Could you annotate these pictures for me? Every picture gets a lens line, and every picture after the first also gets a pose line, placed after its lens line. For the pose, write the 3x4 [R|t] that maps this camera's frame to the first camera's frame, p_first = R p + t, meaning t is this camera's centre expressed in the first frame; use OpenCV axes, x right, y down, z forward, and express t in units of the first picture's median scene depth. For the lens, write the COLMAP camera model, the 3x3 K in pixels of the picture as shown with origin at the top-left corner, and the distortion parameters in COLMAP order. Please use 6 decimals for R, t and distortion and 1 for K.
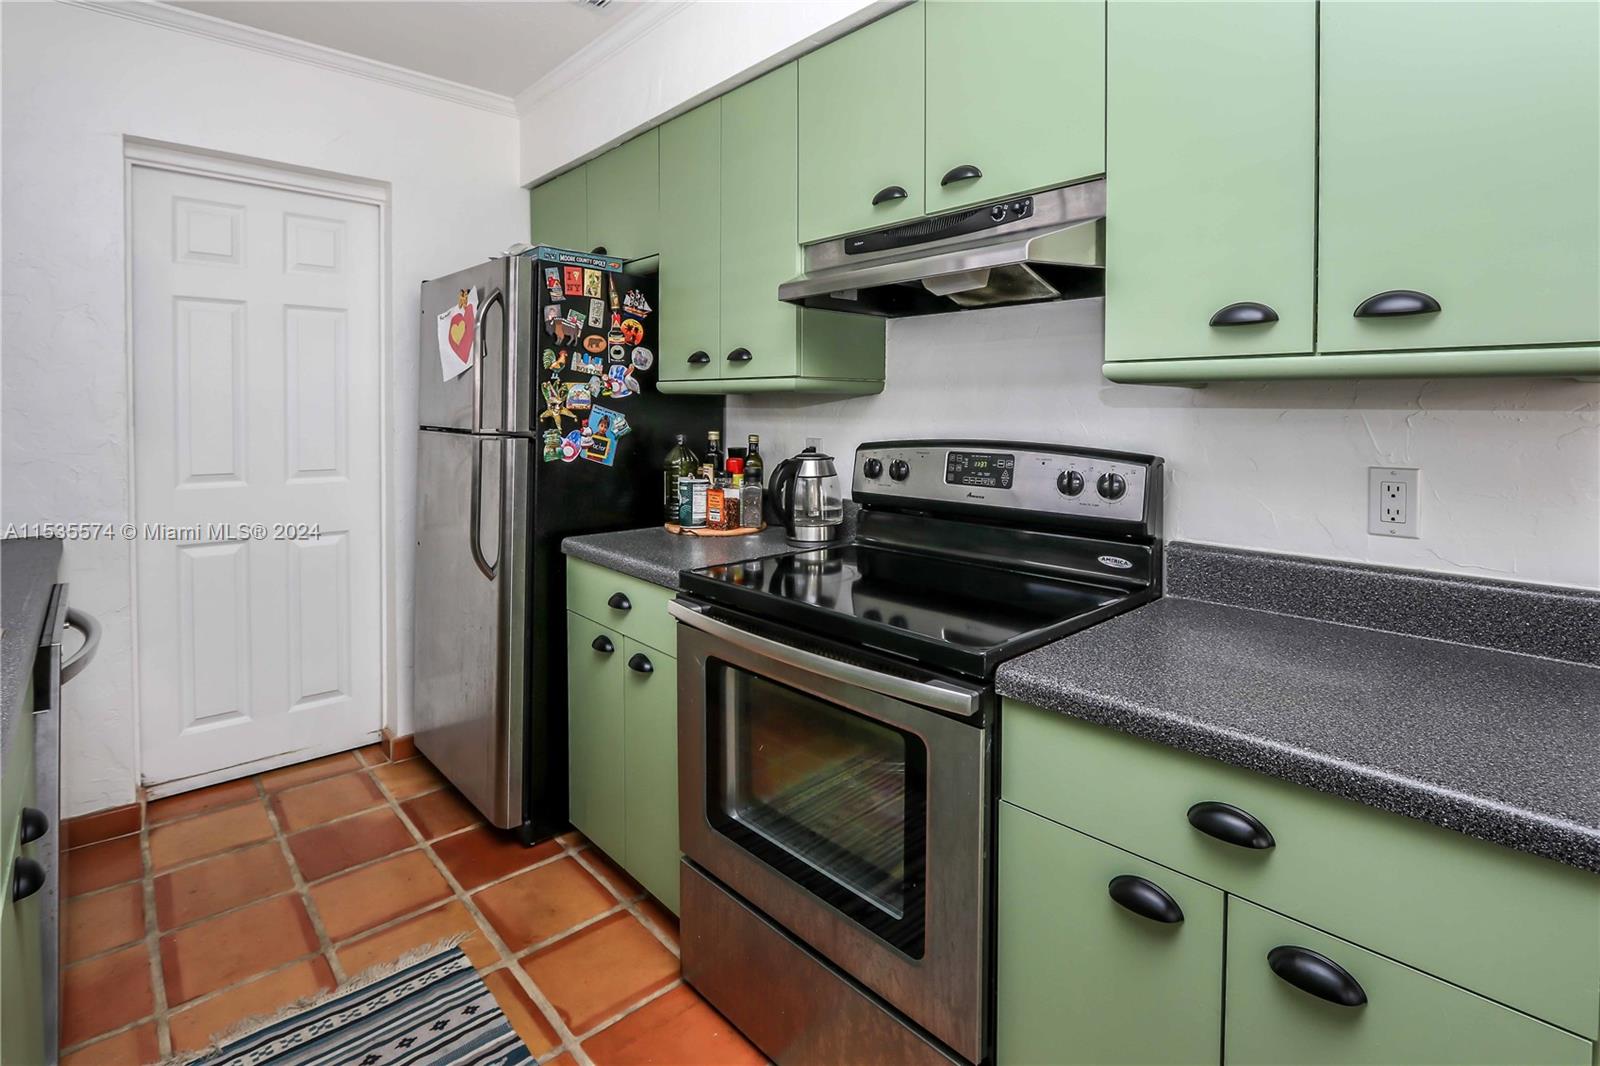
lens RADIAL K [[782.3, 0, 782.9], [0, 782.3, 426.6], [0, 0, 1]] dist [-0.024250, 0.005776]
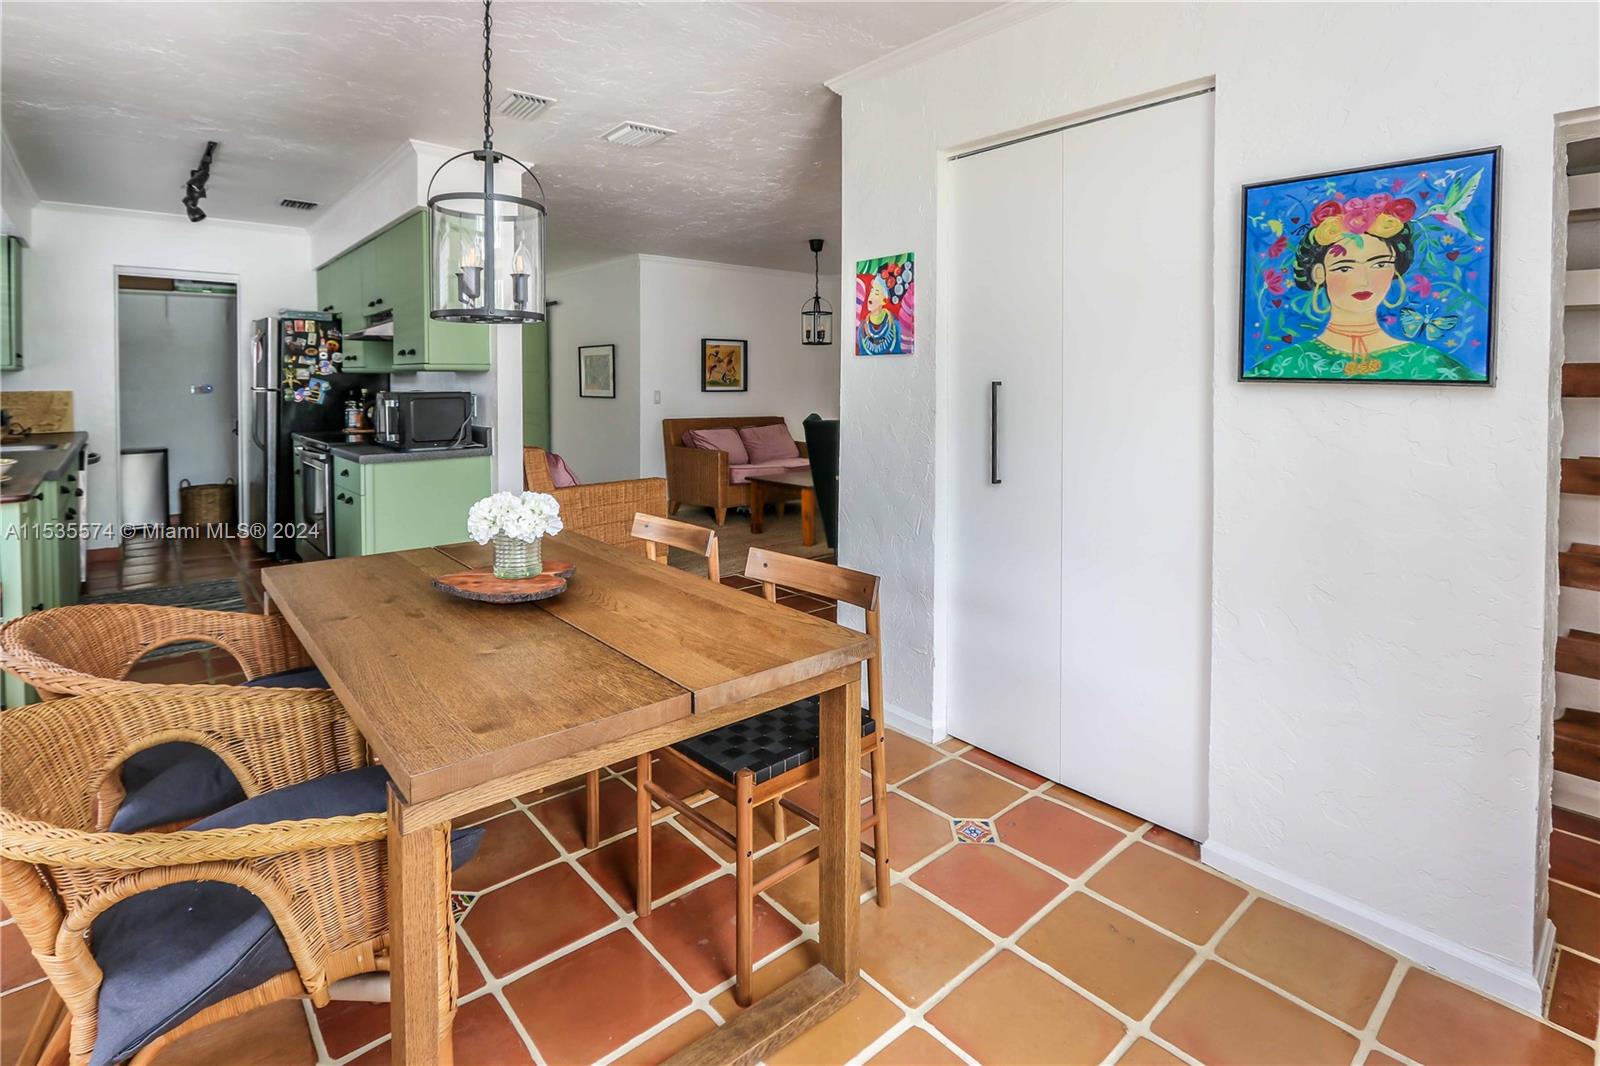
lens RADIAL K [[782.3, 0, 790.5], [0, 782.3, 400.7], [0, 0, 1]] dist [-0.024250, 0.005776]
pose [[0.999976, 0.001224, 0.006783, 1.196103], [-0.001295, 0.999944, 0.010462, 0.015031], [-0.006770, -0.010470, 0.999922, -1.358732]]
